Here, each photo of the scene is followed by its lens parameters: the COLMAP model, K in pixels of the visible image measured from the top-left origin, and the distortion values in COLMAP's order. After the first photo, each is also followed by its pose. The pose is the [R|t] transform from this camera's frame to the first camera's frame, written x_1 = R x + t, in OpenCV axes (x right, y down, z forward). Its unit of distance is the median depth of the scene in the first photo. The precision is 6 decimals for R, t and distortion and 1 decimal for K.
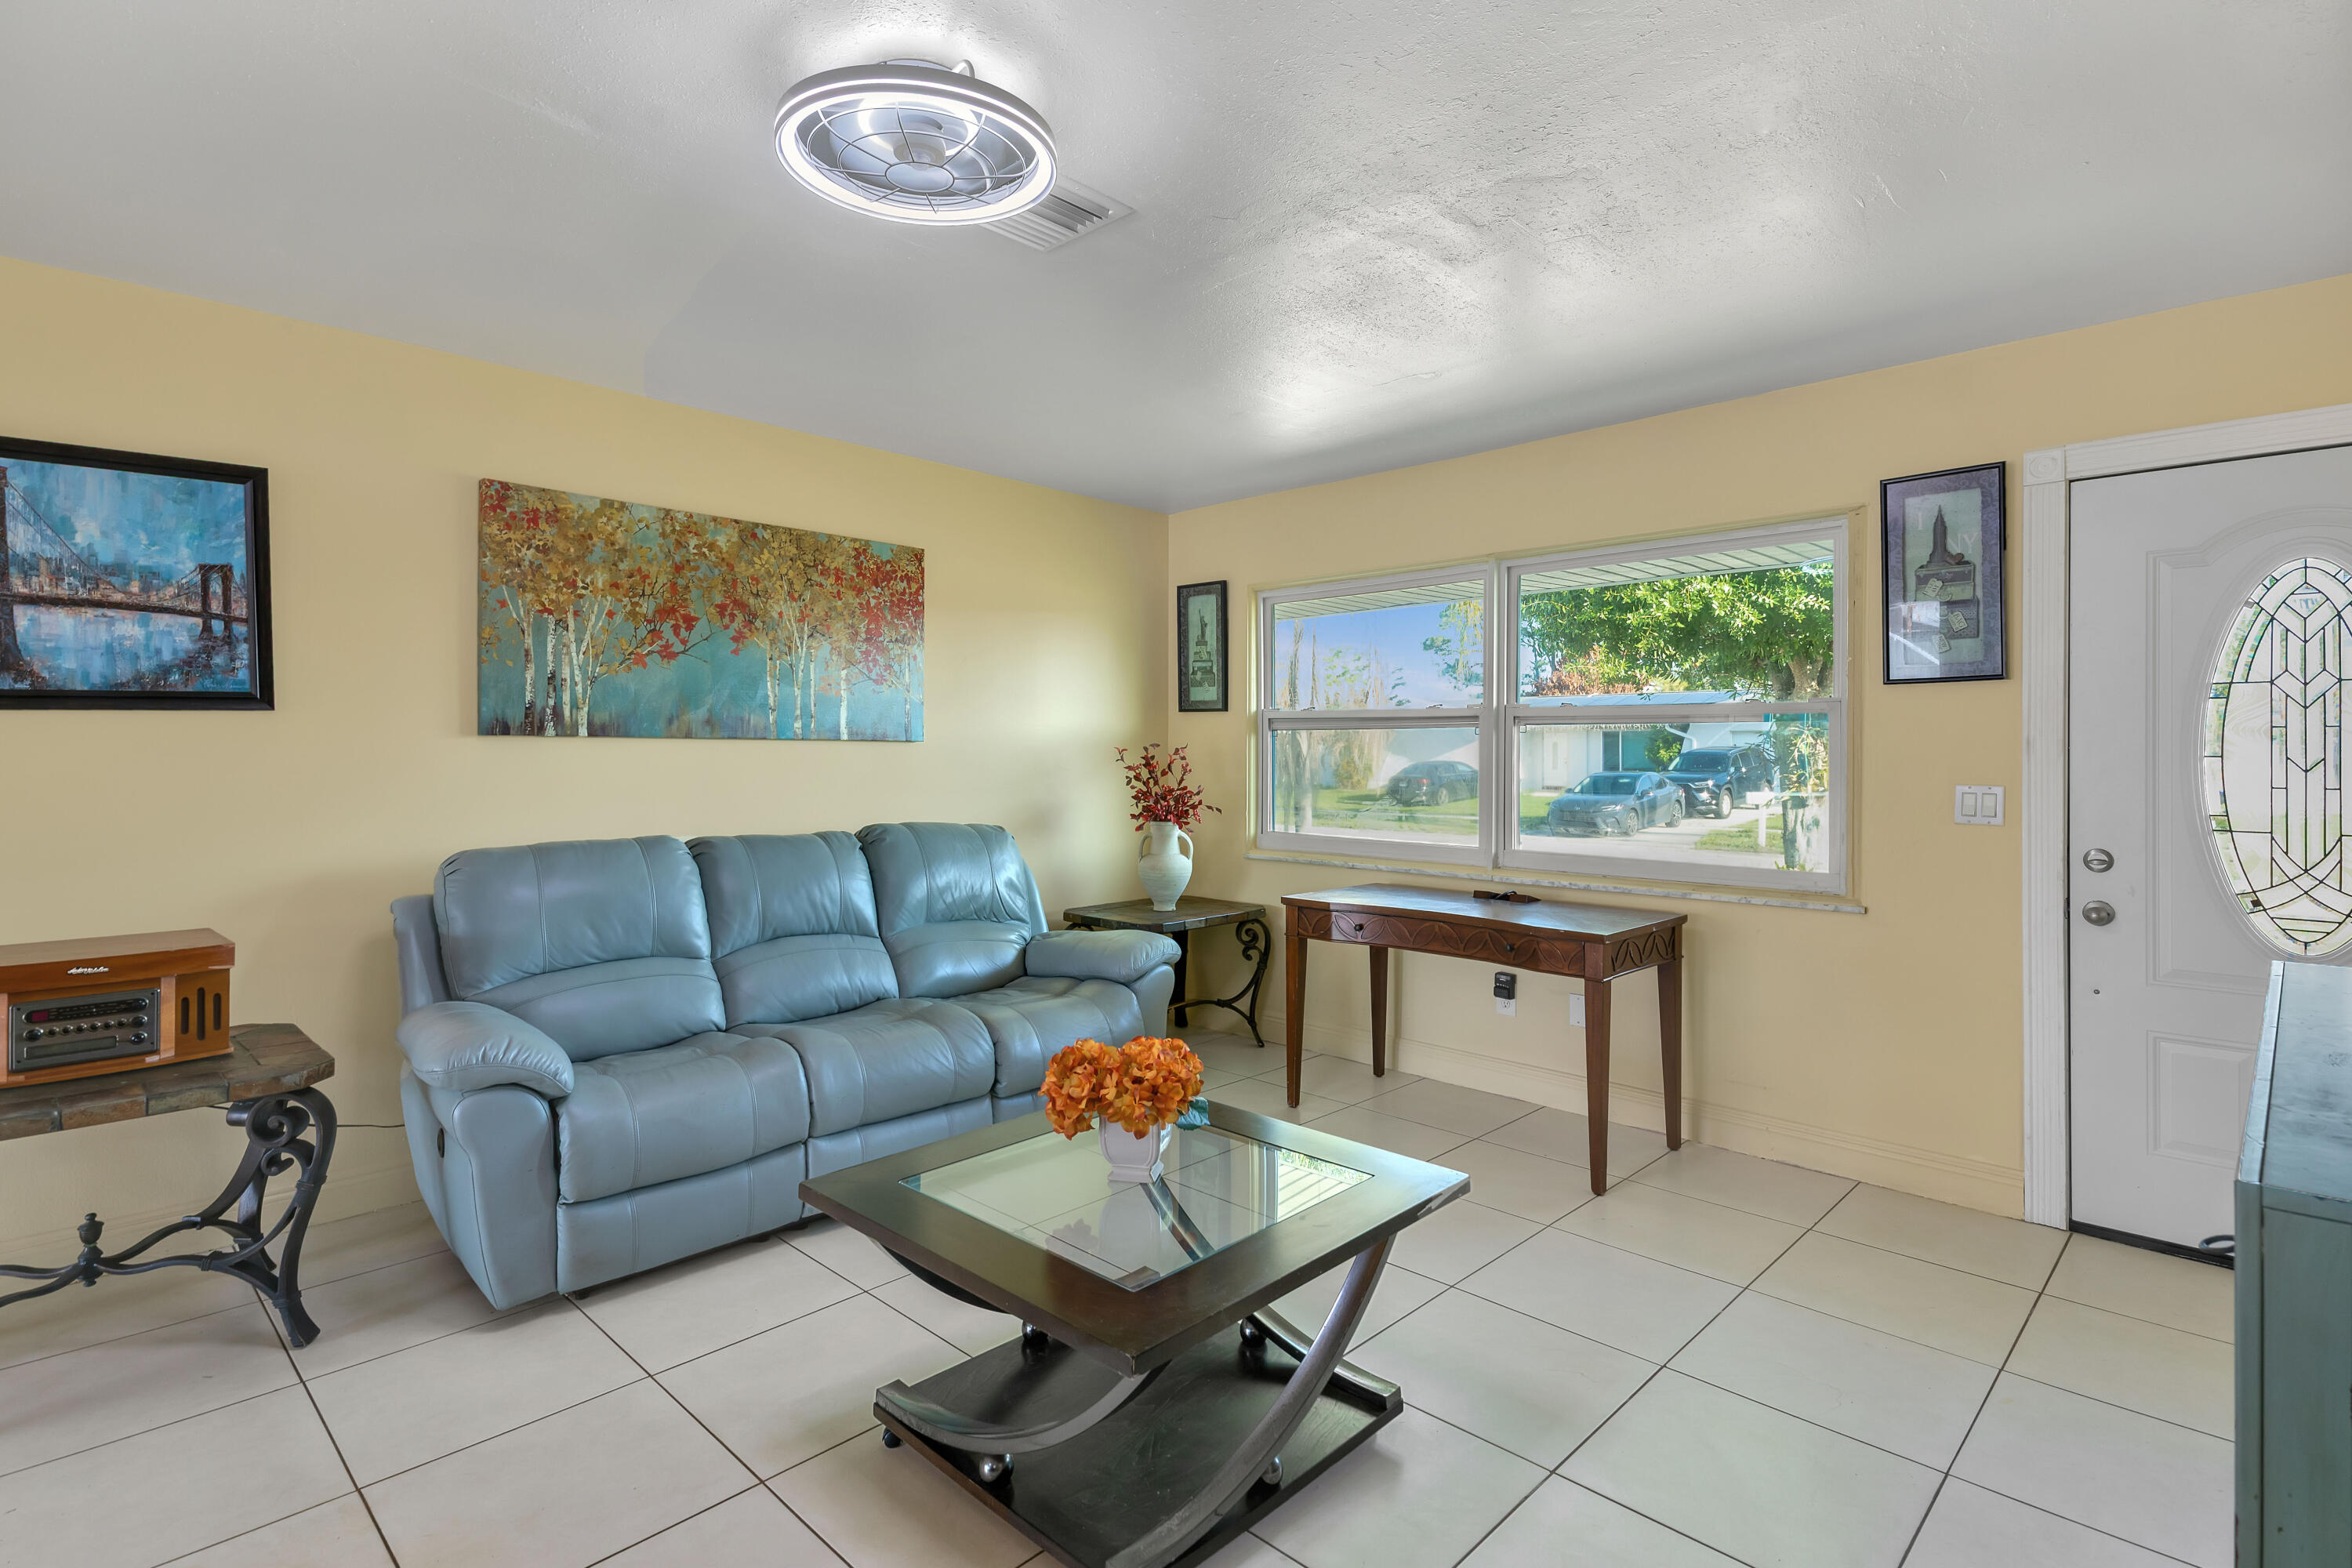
lens RADIAL K [[1149.1, 0, 1124.3], [0, 1149.1, 764.0], [0, 0, 1]] dist [0.023105, -0.000399]
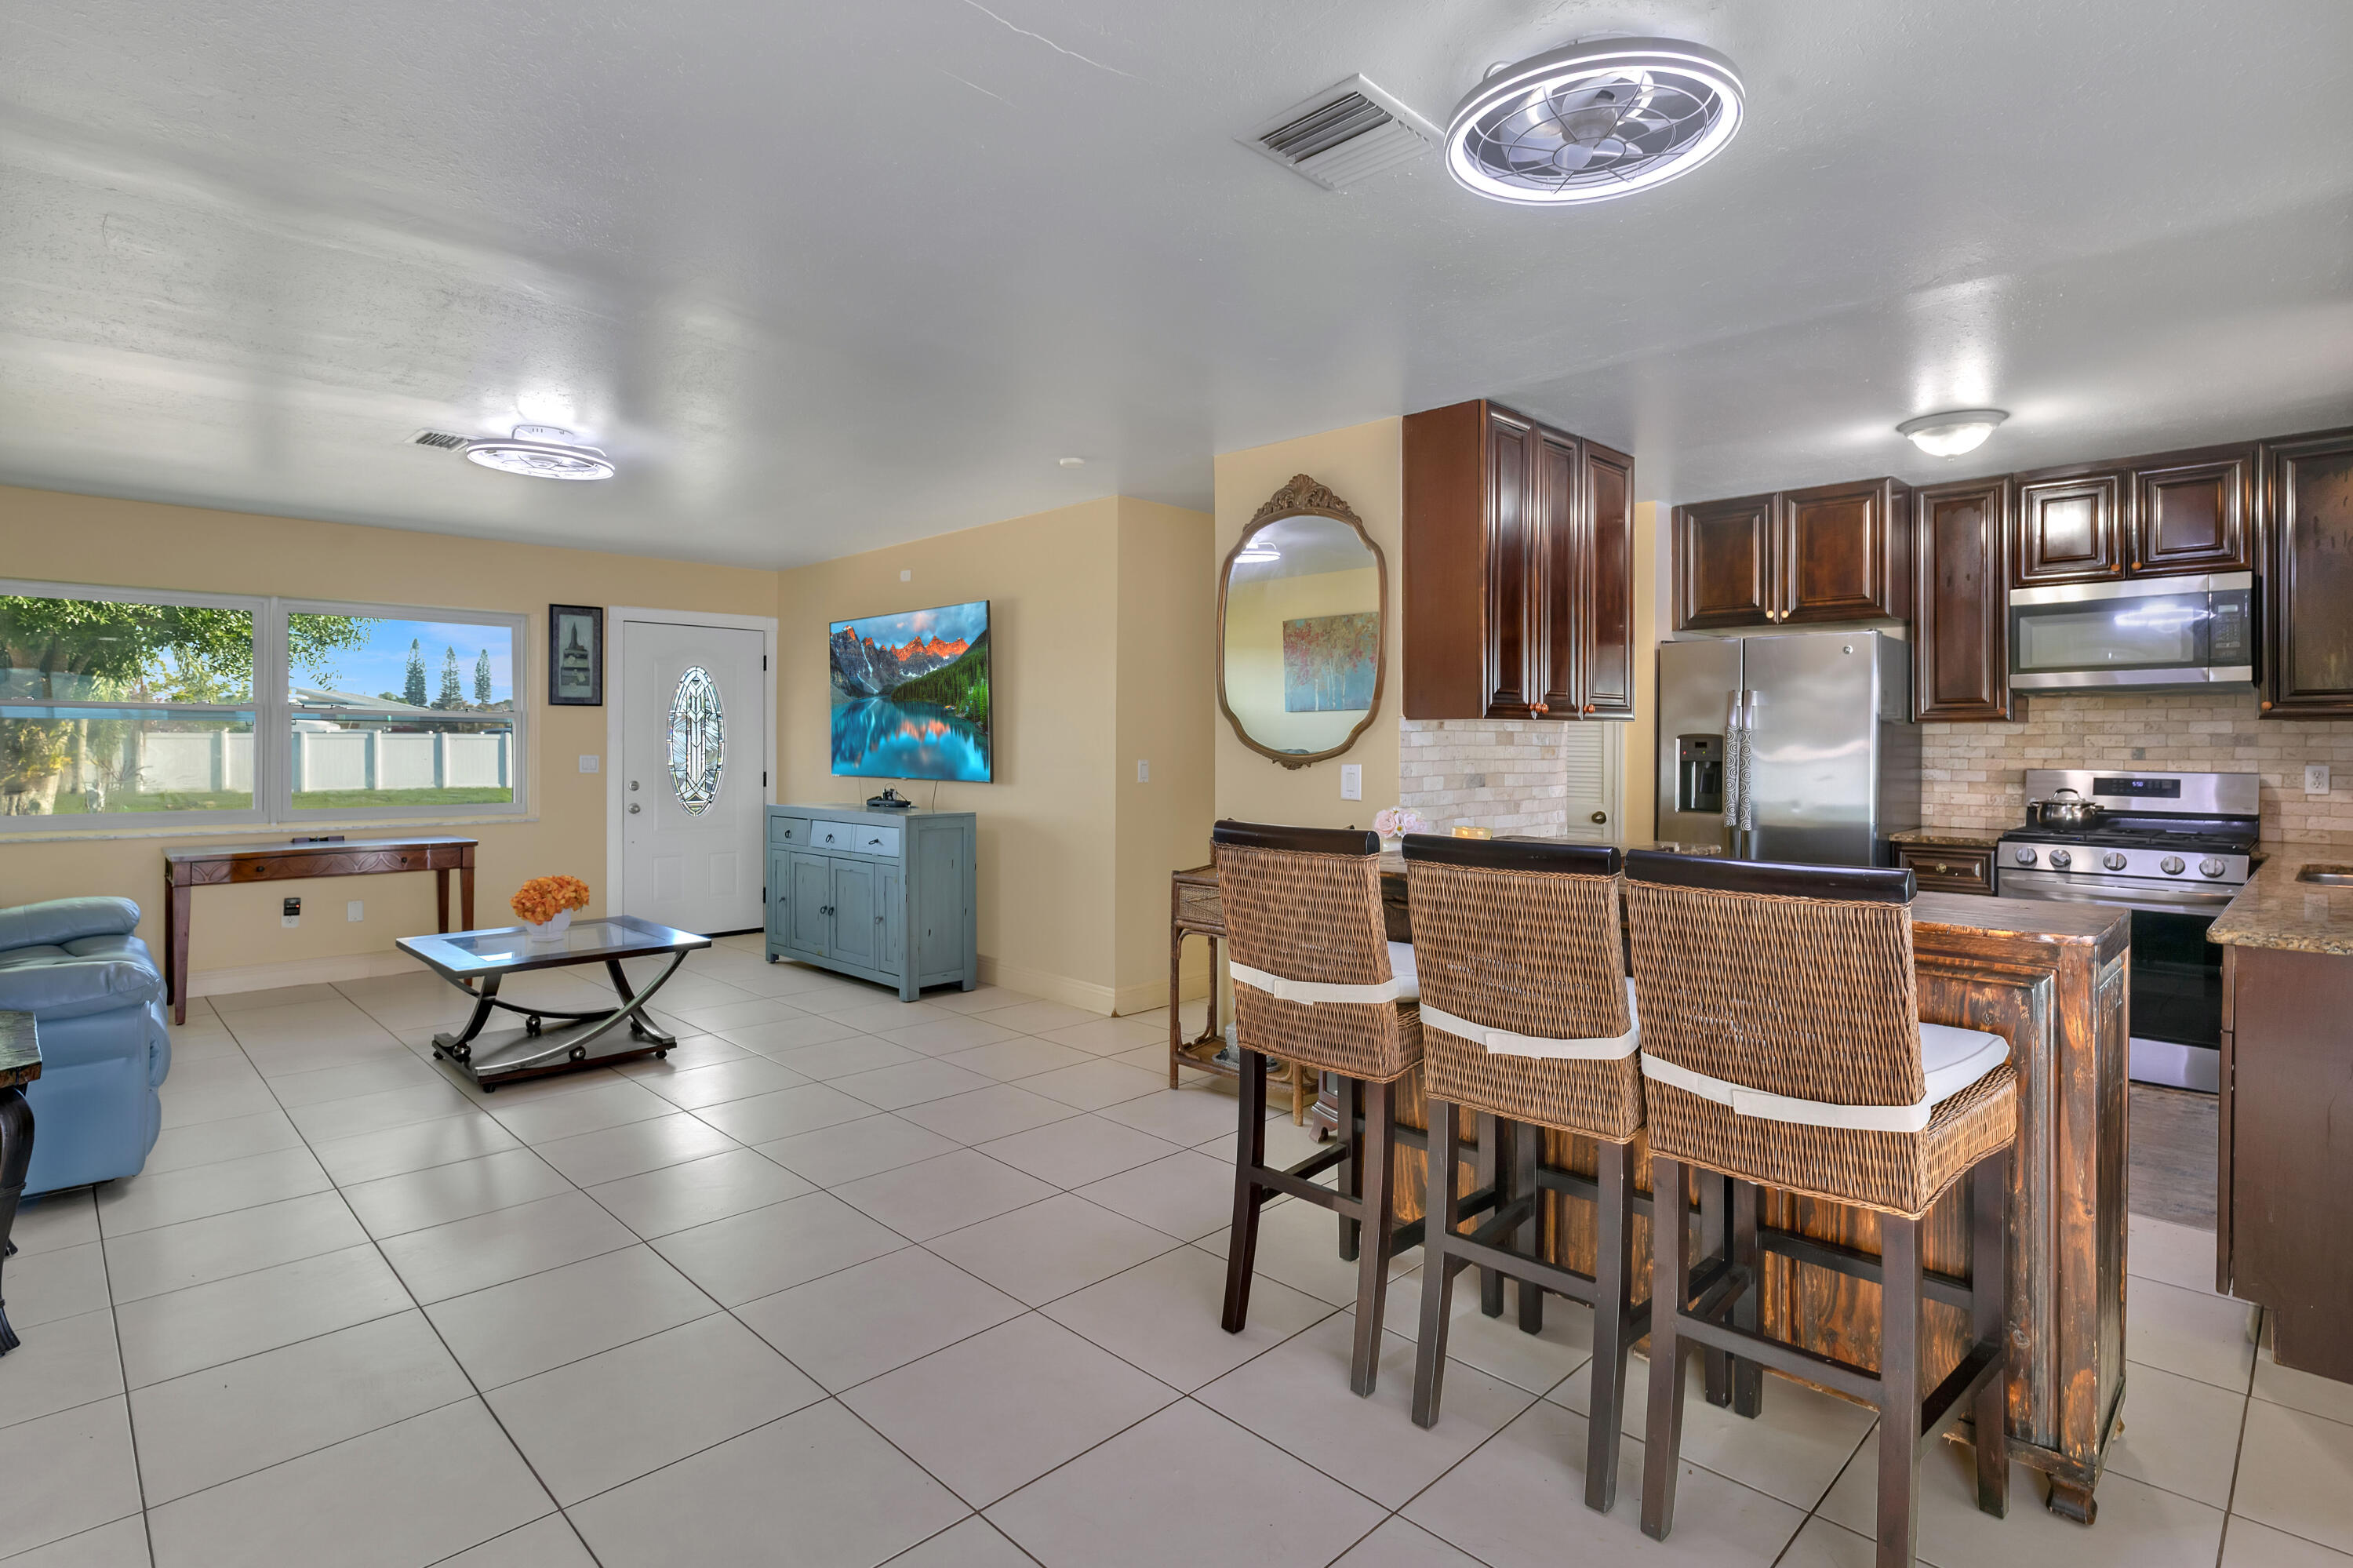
lens RADIAL K [[1160.0, 0, 1217.2], [0, 1160.0, 736.5], [0, 0, 1]] dist [-0.002599, -0.000994]
pose [[-0.016626, 0.000823, 0.999861, -1.385965], [0.002773, 0.999996, -0.000777, -0.010585], [-0.999858, 0.002760, -0.016629, -0.117967]]
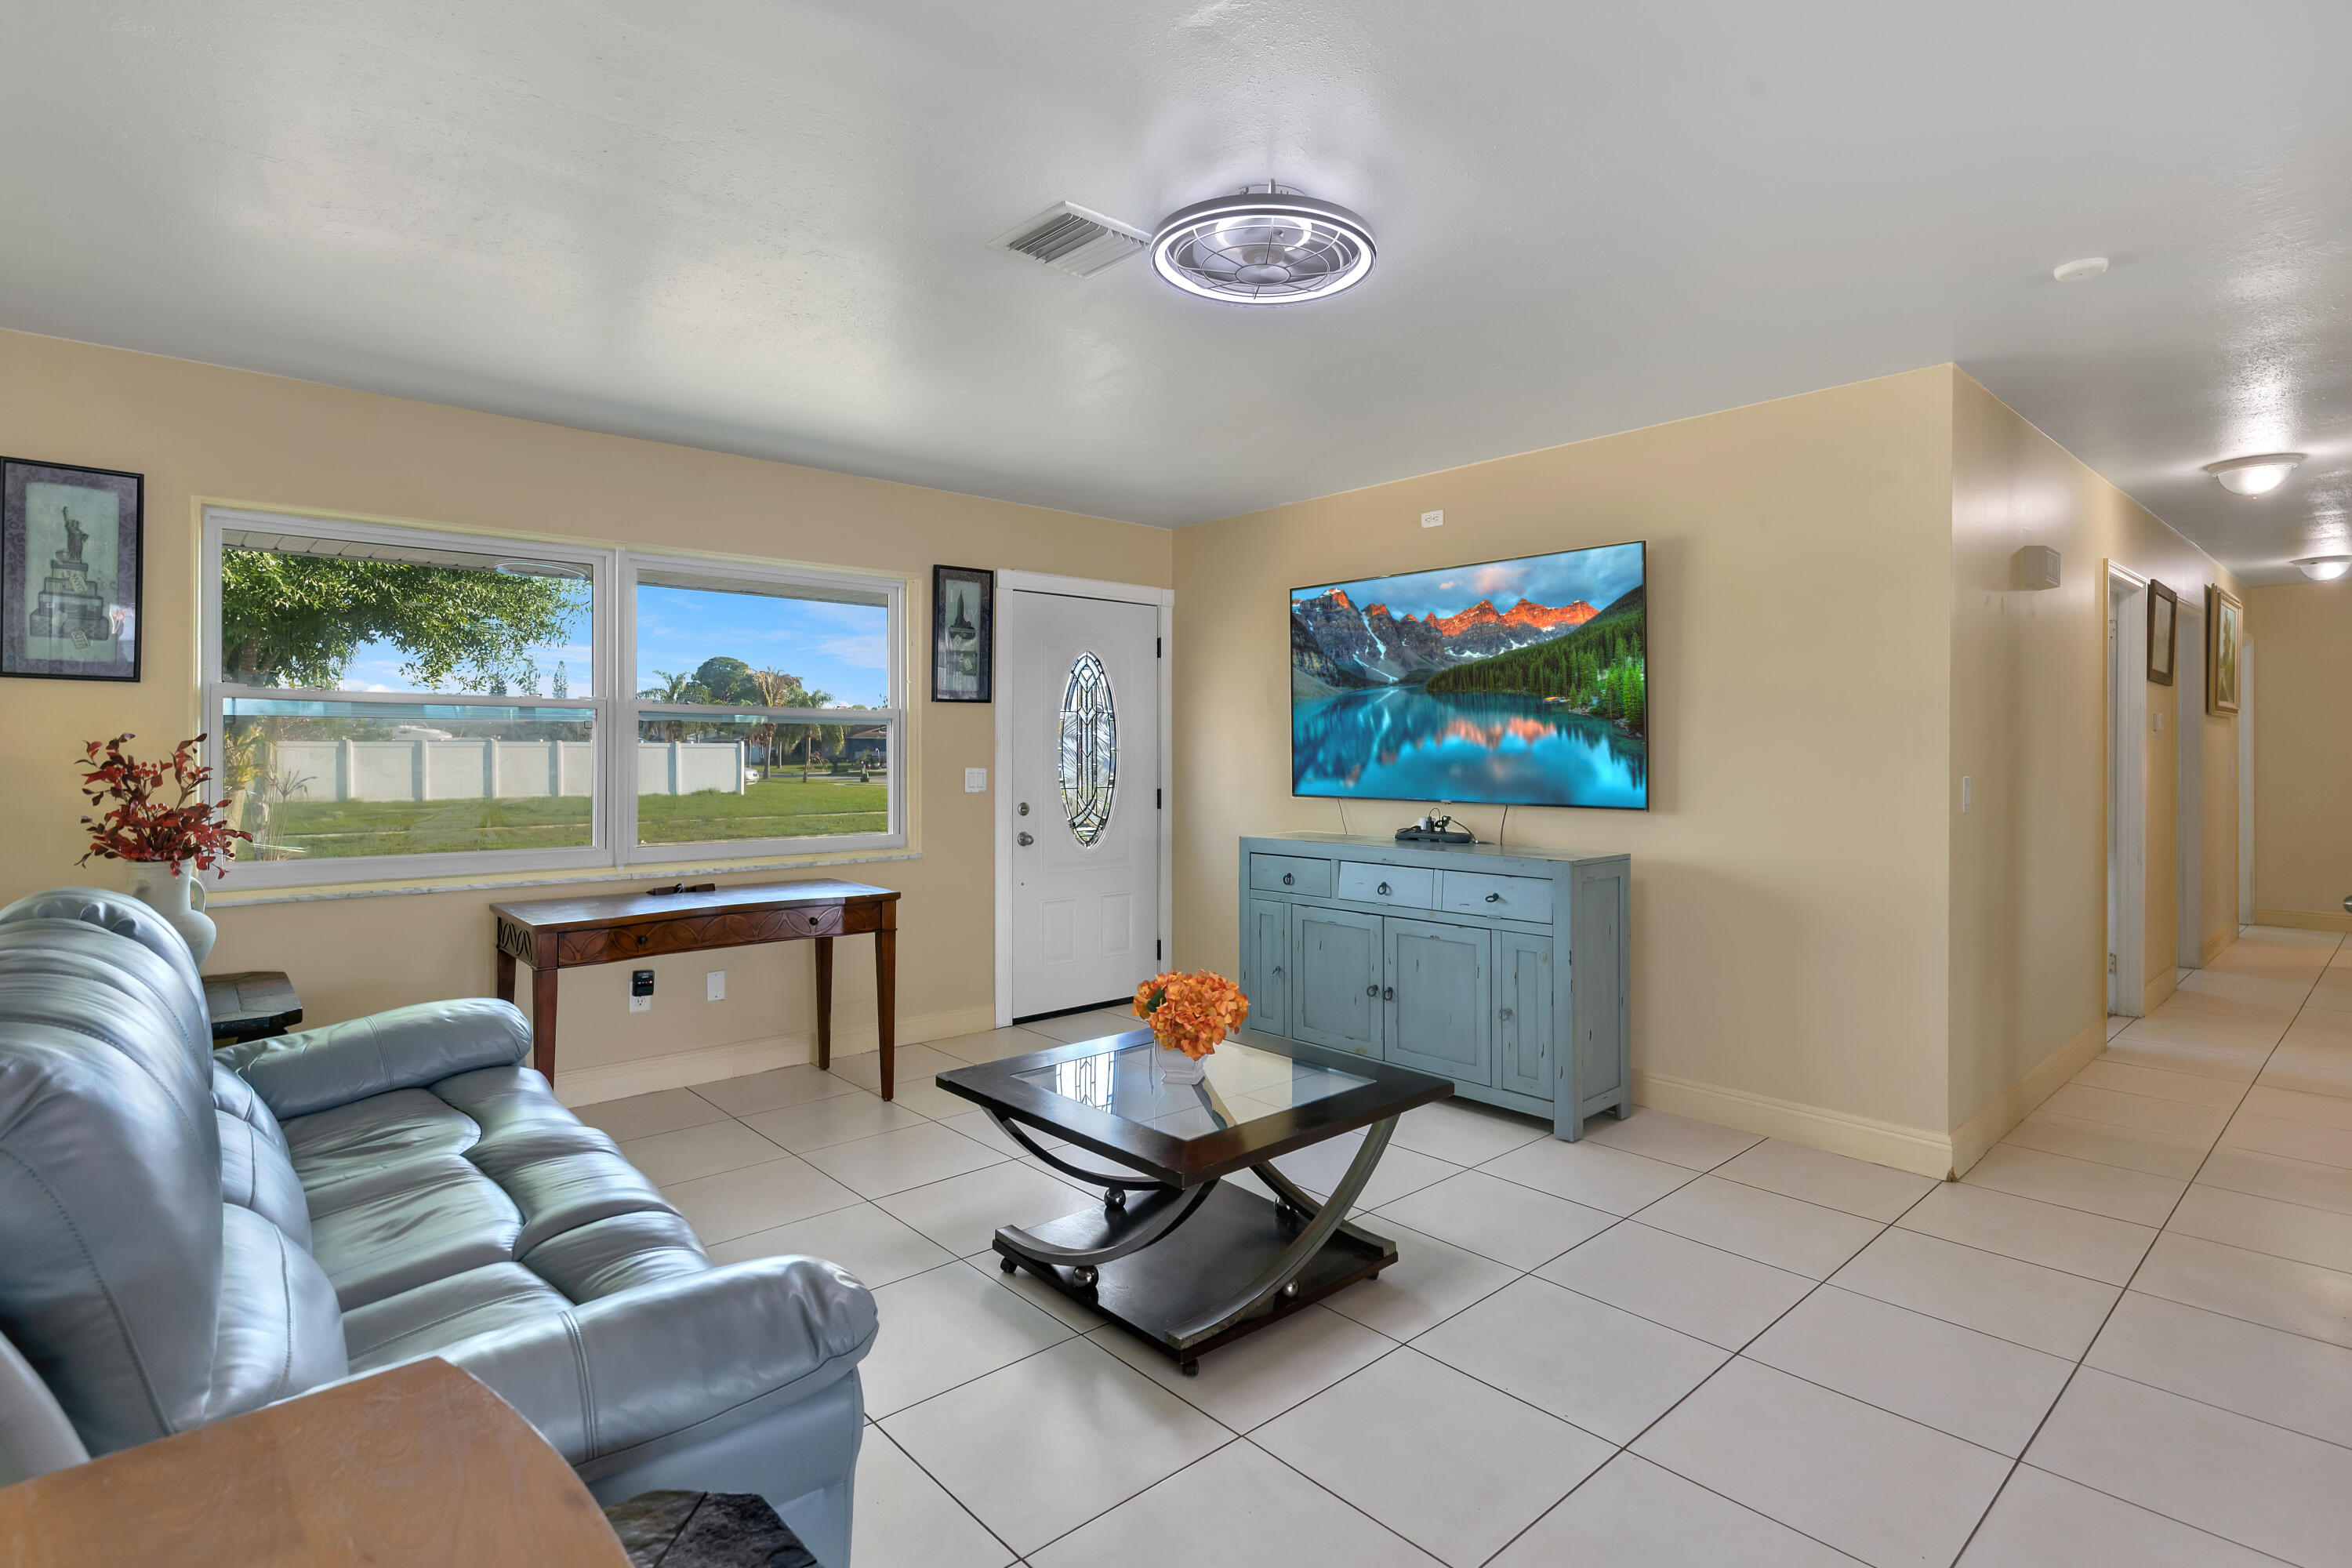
lens RADIAL K [[1146.8, 0, 1179.6], [0, 1146.8, 742.0], [0, 0, 1]] dist [-0.002341, -0.000084]
pose [[0.043396, 0.000810, 0.999058, -0.808998], [0.005669, 0.999983, -0.001057, -0.013839], [-0.999042, 0.005710, 0.043391, 0.636636]]
